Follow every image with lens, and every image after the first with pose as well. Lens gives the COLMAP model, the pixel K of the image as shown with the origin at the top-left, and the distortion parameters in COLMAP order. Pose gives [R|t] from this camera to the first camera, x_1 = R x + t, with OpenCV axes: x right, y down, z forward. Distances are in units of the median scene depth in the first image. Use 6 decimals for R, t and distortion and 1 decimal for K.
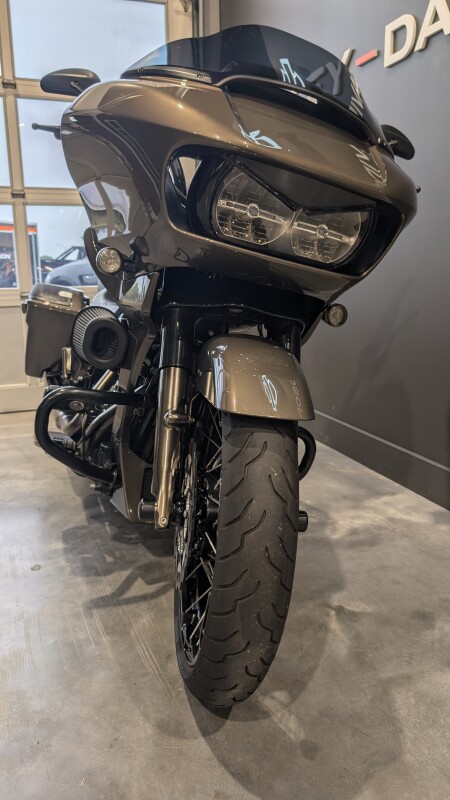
lens RADIAL K [[578.0, 0, 225.0], [0, 578.0, 400.0], [0, 0, 1]] dist [0.029937, -0.043080]
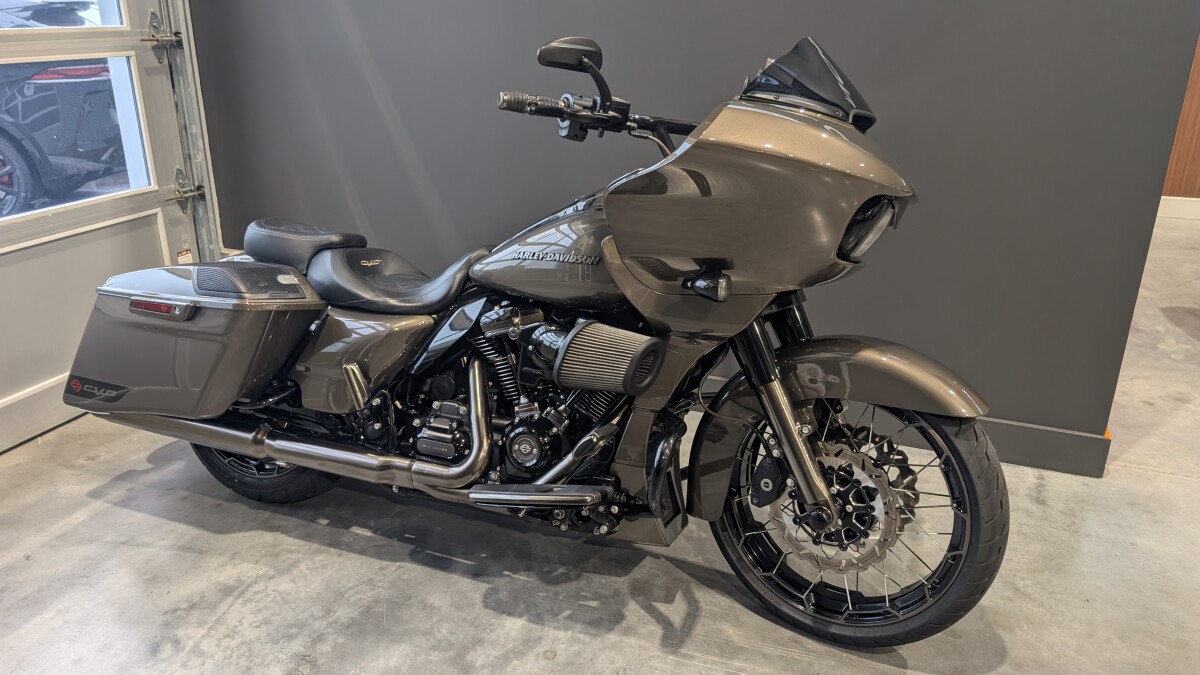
lens RADIAL K [[867.0, 0, 595.4], [0, 867.0, 332.1], [0, 0, 1]] dist [0.029937, -0.043080]
pose [[0.662007, -0.247152, 0.707576, -1.042211], [0.148859, 0.968616, 0.199059, -0.373736], [-0.734567, -0.026449, 0.678021, 0.166009]]
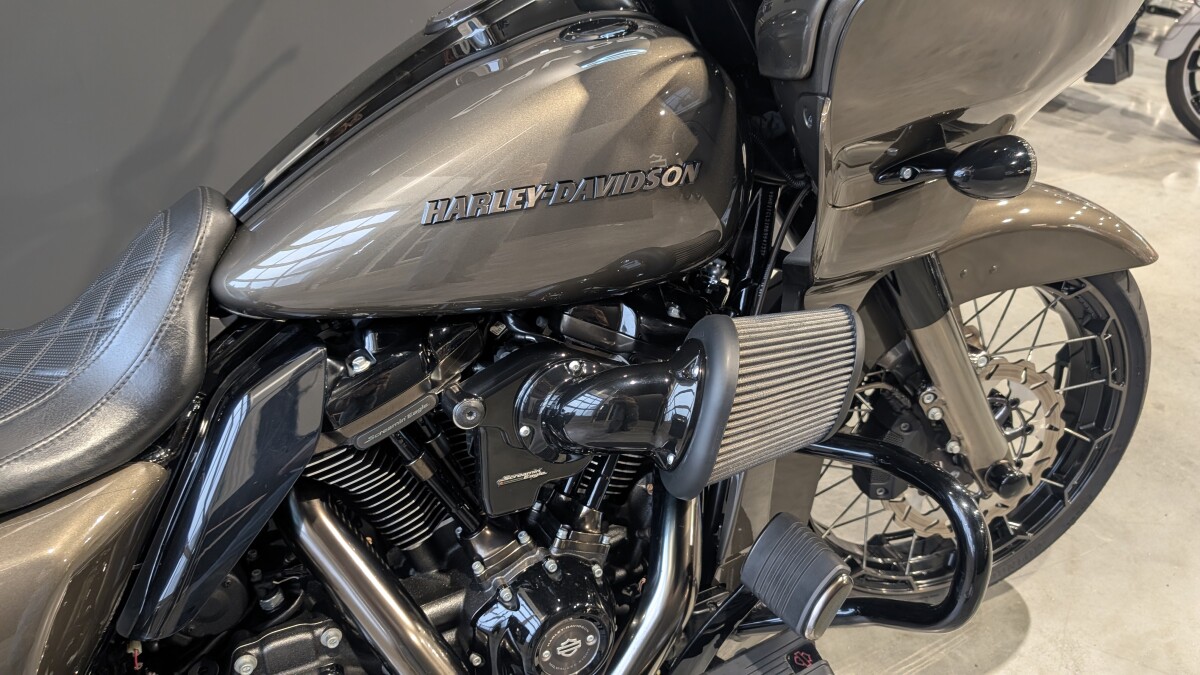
lens RADIAL K [[867.0, 0, 595.4], [0, 867.0, 332.1], [0, 0, 1]] dist [0.029937, -0.043080]
pose [[-0.106799, -0.532532, 0.839645, -0.612634], [0.161995, 0.823871, 0.543133, -0.425324], [-0.980995, 0.194024, -0.001721, 1.037675]]
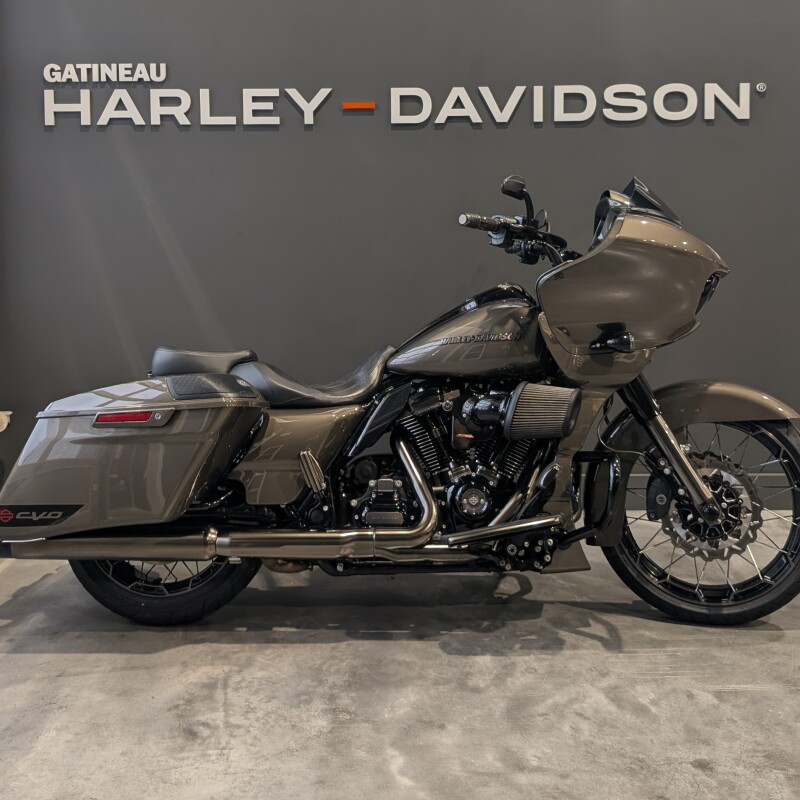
lens RADIAL K [[1018.5, 0, 401.8], [0, 1018.5, 250.3], [0, 0, 1]] dist [0.001788, 0.003108]
pose [[0.361045, -0.045176, 0.931453, -1.943148], [0.206384, 0.977929, -0.032568, -0.369077], [-0.909424, 0.203995, 0.362400, 0.471601]]
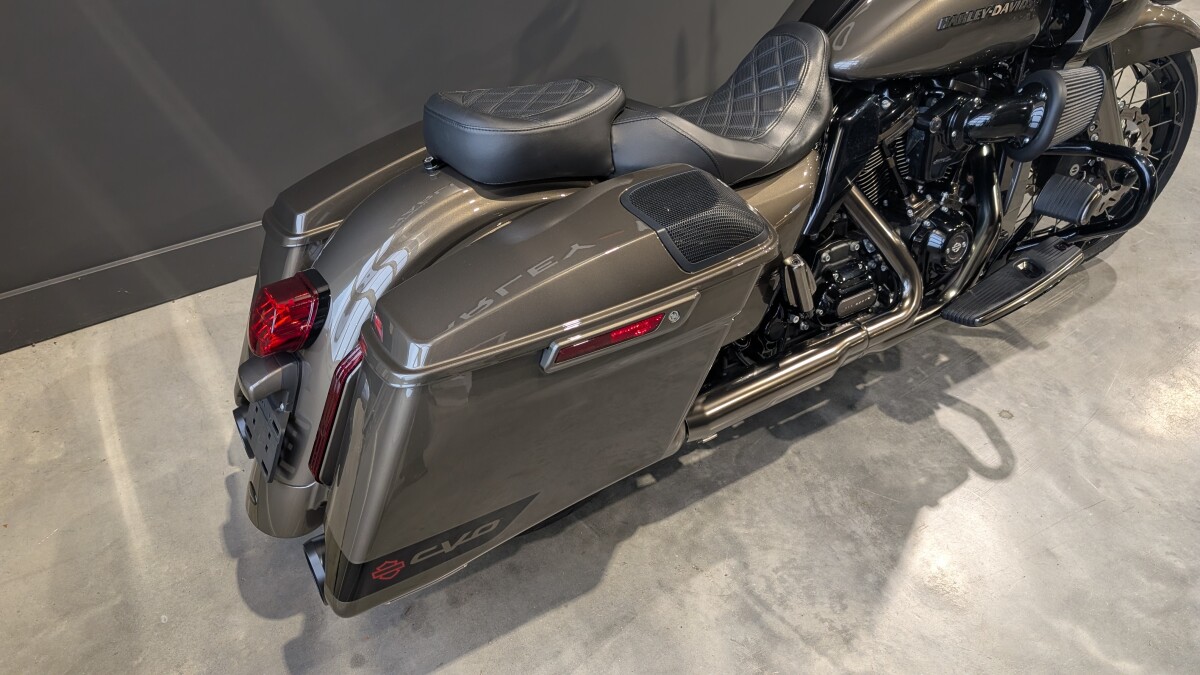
lens RADIAL K [[867.0, 0, 595.4], [0, 867.0, 332.1], [0, 0, 1]] dist [0.029937, -0.043080]
pose [[-0.209615, -0.641409, 0.738008, -1.045970], [0.177011, 0.717412, 0.673785, -0.718659], [-0.961628, 0.271871, -0.036844, 1.599350]]
